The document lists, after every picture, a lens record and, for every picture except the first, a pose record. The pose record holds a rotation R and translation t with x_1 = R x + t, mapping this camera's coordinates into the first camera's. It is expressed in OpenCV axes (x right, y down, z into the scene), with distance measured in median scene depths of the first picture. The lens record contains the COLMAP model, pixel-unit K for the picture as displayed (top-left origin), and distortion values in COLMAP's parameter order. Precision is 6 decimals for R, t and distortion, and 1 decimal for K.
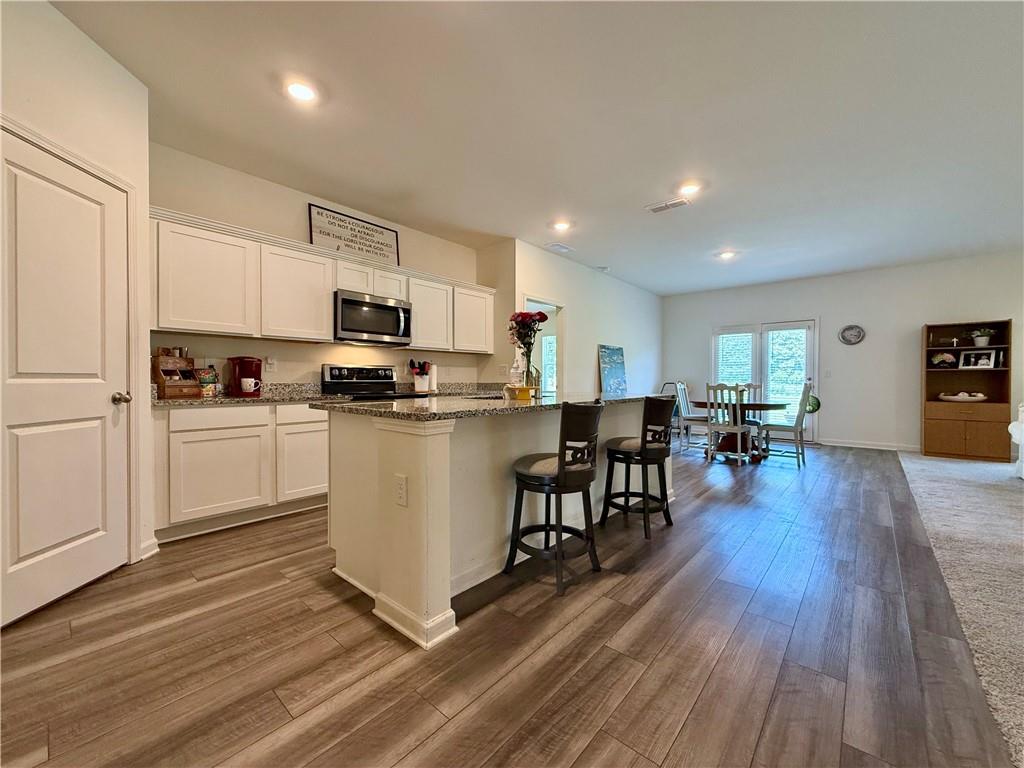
lens RADIAL K [[409.3, 0, 511.0], [0, 409.3, 382.9], [0, 0, 1]] dist [0.001631, 0.000129]
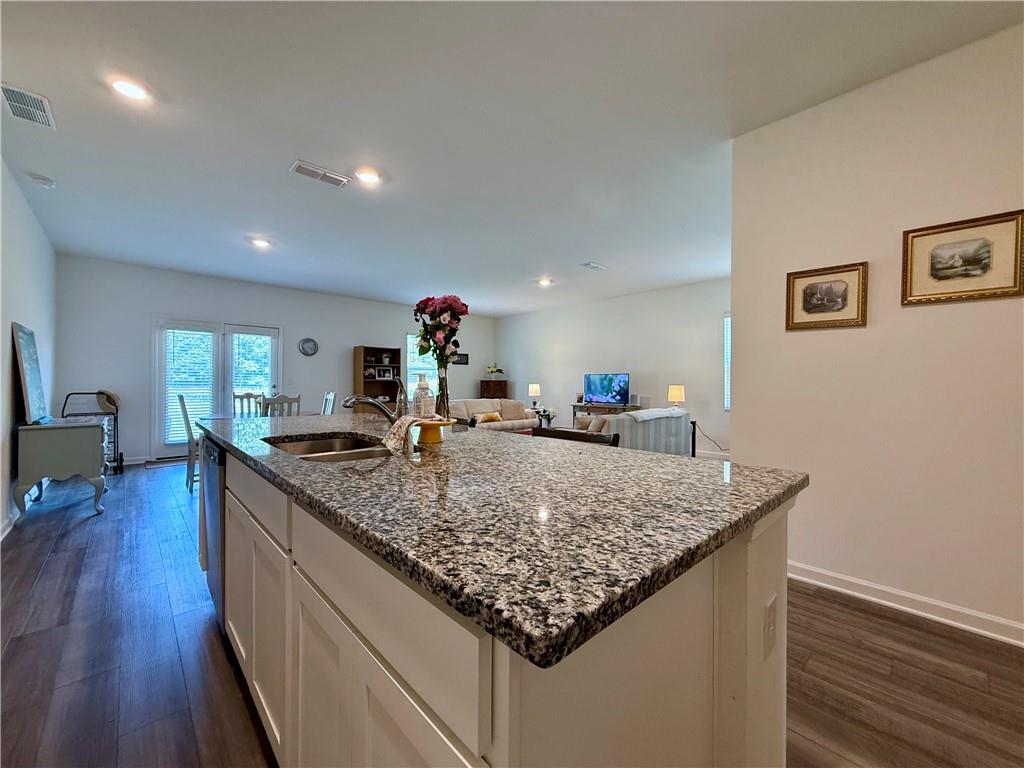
lens RADIAL K [[409.3, 0, 511.0], [0, 409.3, 382.9], [0, 0, 1]] dist [0.001631, 0.000129]
pose [[0.098204, -0.000334, 0.995166, -0.345662], [0.001259, 0.999999, 0.000211, -0.028787], [-0.995166, 0.001232, 0.098204, 0.522843]]
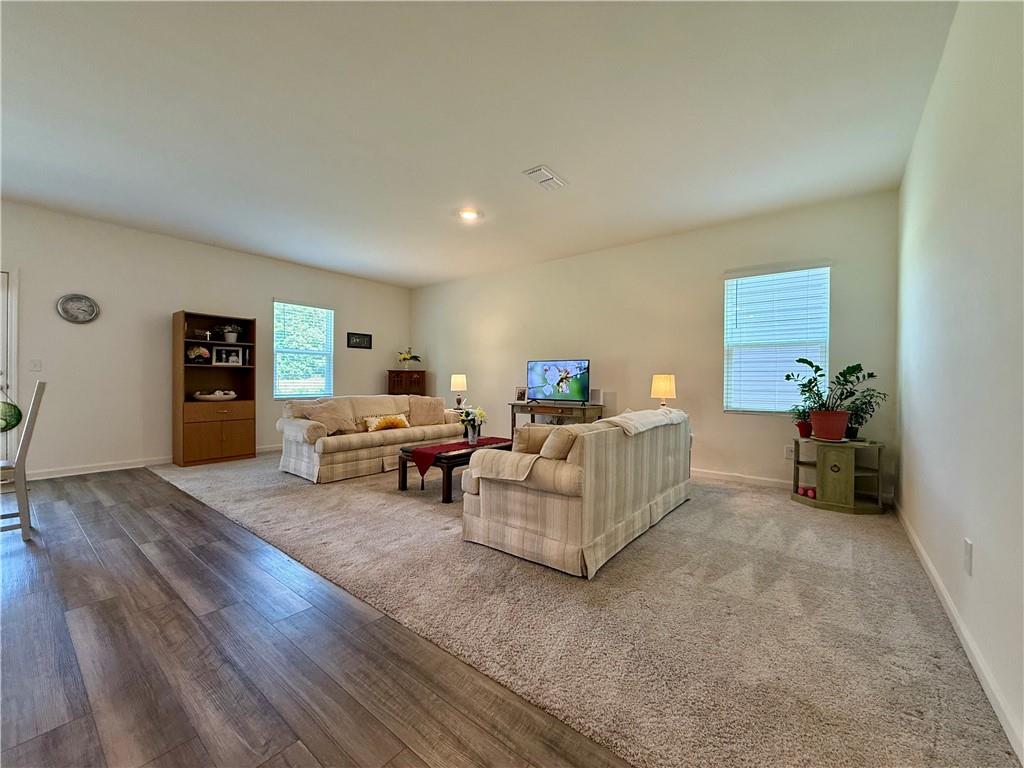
lens RADIAL K [[409.3, 0, 511.0], [0, 409.3, 382.9], [0, 0, 1]] dist [0.001631, 0.000129]
pose [[-0.050108, -0.007407, 0.998716, 0.184912], [-0.004863, 0.999962, 0.007172, -0.005373], [-0.998732, -0.004498, -0.050143, 0.494086]]
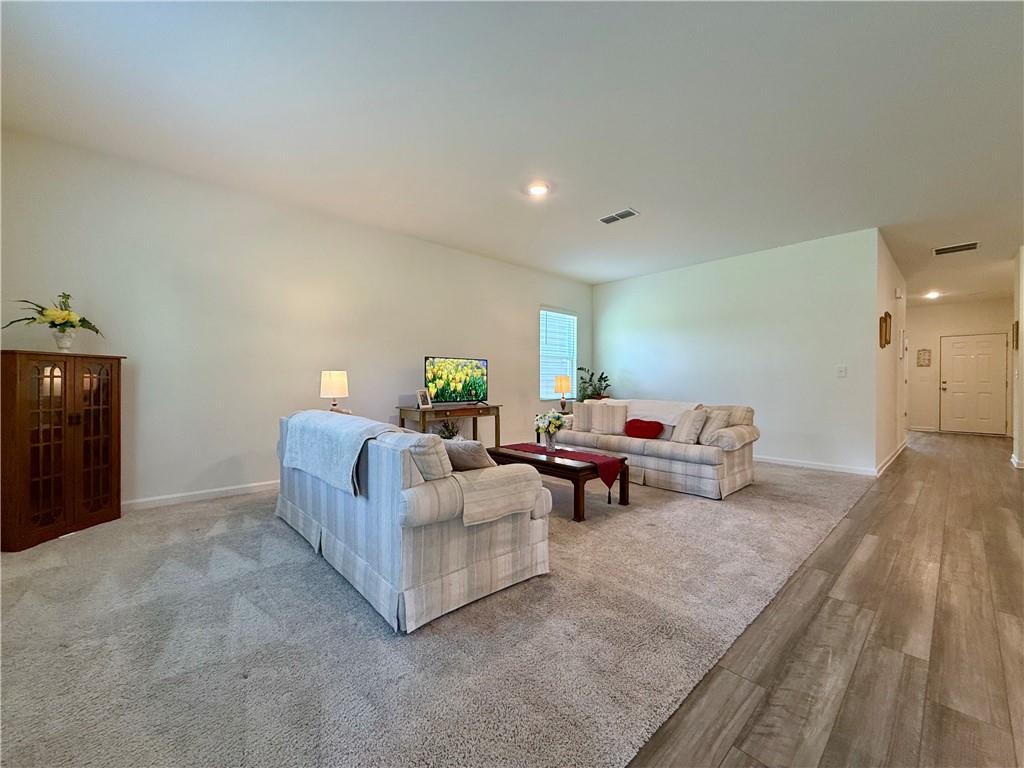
lens RADIAL K [[409.3, 0, 511.0], [0, 409.3, 382.9], [0, 0, 1]] dist [0.001631, 0.000129]
pose [[-0.993907, -0.002558, 0.110193, 1.130217], [-0.001732, 0.999970, 0.007595, -0.004372], [-0.110209, 0.007358, -0.993881, 1.398828]]
